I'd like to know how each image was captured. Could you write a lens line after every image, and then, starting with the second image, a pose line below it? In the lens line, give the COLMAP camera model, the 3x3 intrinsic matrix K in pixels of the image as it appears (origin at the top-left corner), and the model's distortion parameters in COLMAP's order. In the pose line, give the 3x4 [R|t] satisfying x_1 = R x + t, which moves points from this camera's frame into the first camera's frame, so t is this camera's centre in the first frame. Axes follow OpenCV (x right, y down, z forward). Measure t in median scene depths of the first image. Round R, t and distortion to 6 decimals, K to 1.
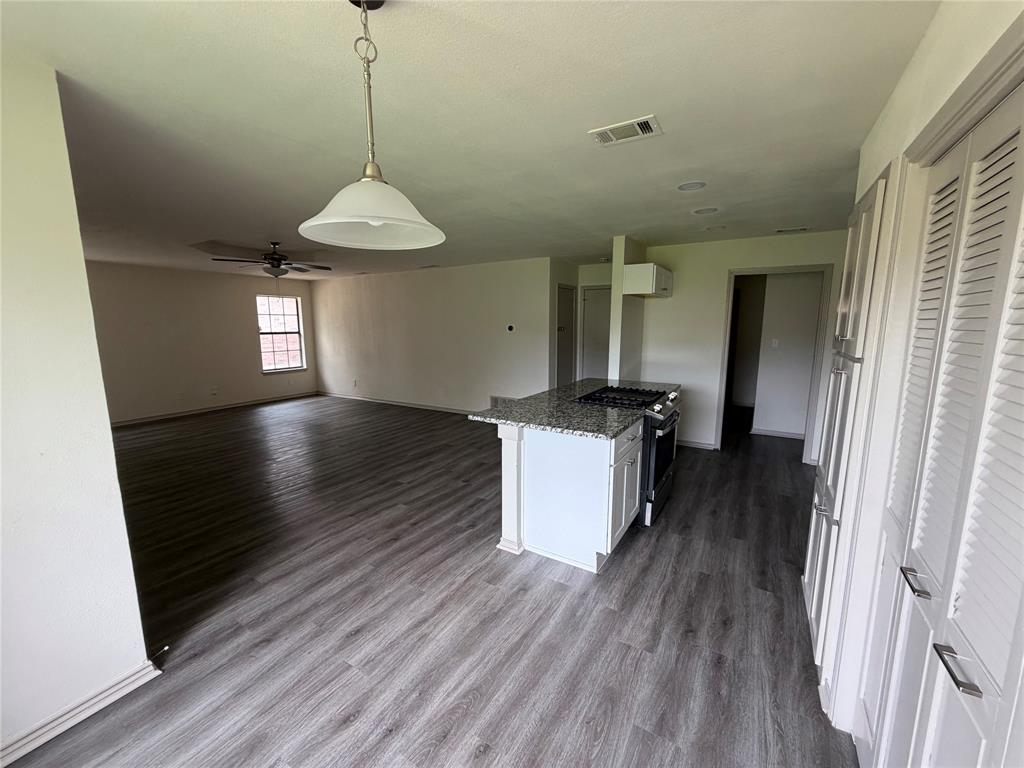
lens RADIAL K [[406.5, 0, 506.5], [0, 406.5, 383.3], [0, 0, 1]] dist [-0.000590, 0.000284]
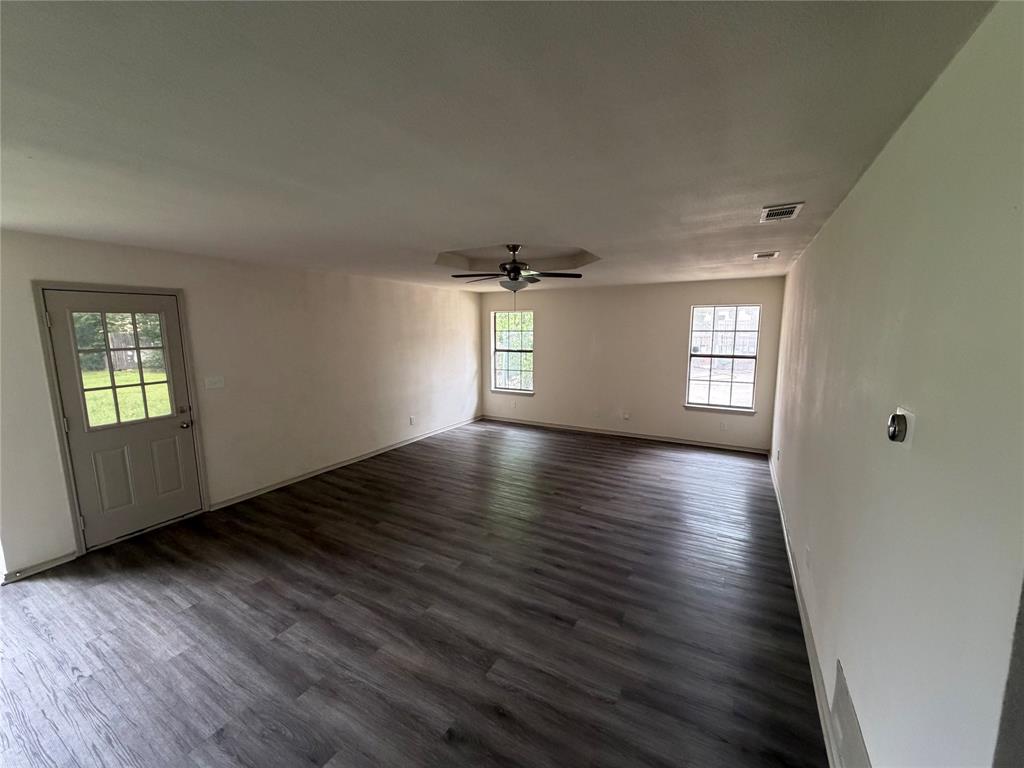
lens RADIAL K [[406.5, 0, 504.7], [0, 406.5, 380.8], [0, 0, 1]] dist [-0.000590, 0.000284]
pose [[0.041798, 0.127547, -0.990951, 0.238585], [-0.143677, 0.982277, 0.120370, -0.185692], [0.988742, 0.137346, 0.059383, 0.966749]]
